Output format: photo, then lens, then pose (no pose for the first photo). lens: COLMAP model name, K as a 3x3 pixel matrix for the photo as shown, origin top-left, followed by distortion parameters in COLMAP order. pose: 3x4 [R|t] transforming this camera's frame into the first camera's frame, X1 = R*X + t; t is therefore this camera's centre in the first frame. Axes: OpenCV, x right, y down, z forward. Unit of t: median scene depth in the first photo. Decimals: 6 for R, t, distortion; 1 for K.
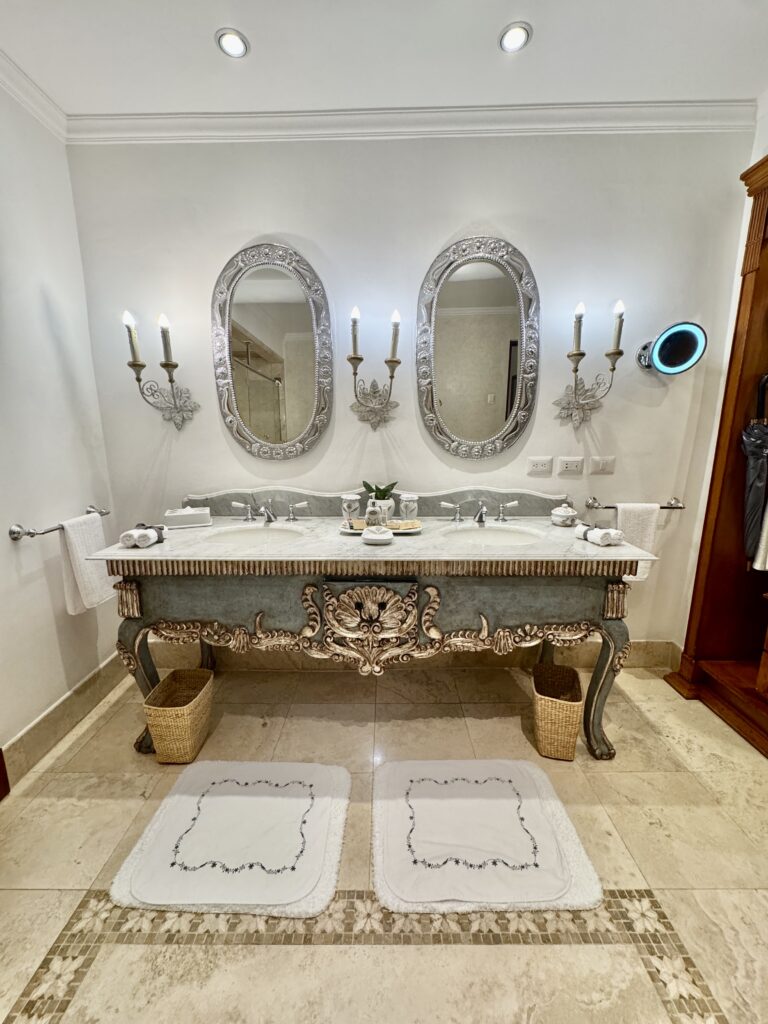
lens RADIAL K [[404.1, 0, 384.0], [0, 404.1, 512.0], [0, 0, 1]] dist [-0.004008, -0.000314]
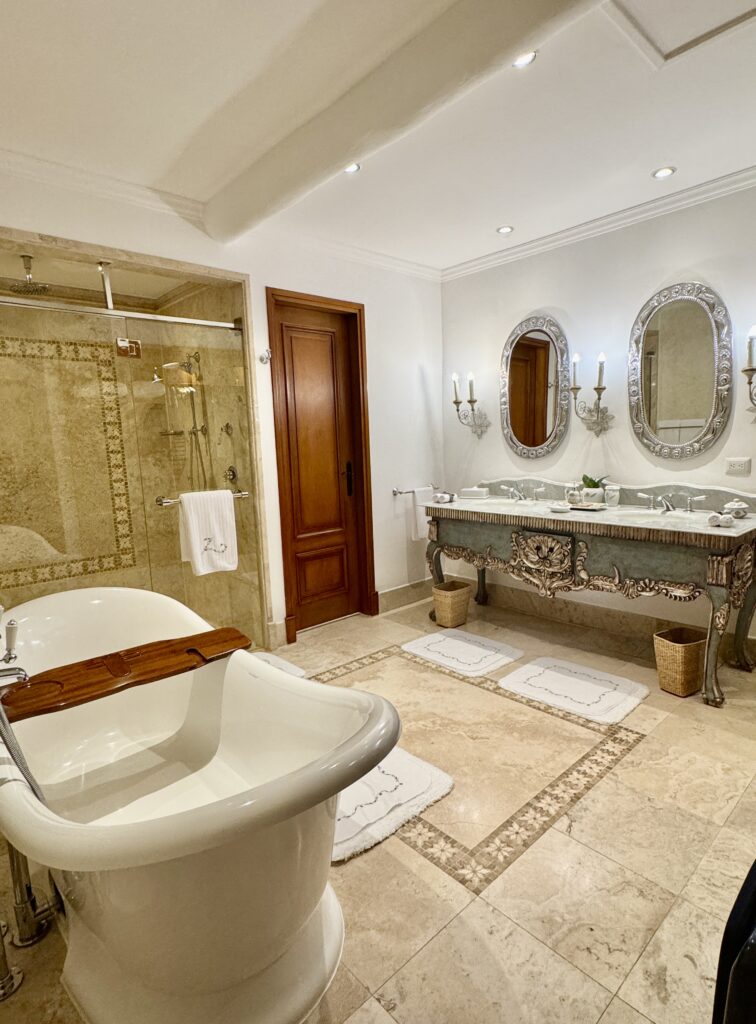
lens RADIAL K [[533.0, 0, 378.0], [0, 533.0, 512.0], [0, 0, 1]] dist [-0.000497, 0.000085]
pose [[0.669282, 0.085106, -0.738118, 1.019582], [-0.113478, 0.993472, 0.011653, 0.132012], [0.734292, 0.075961, 0.674571, -0.869340]]
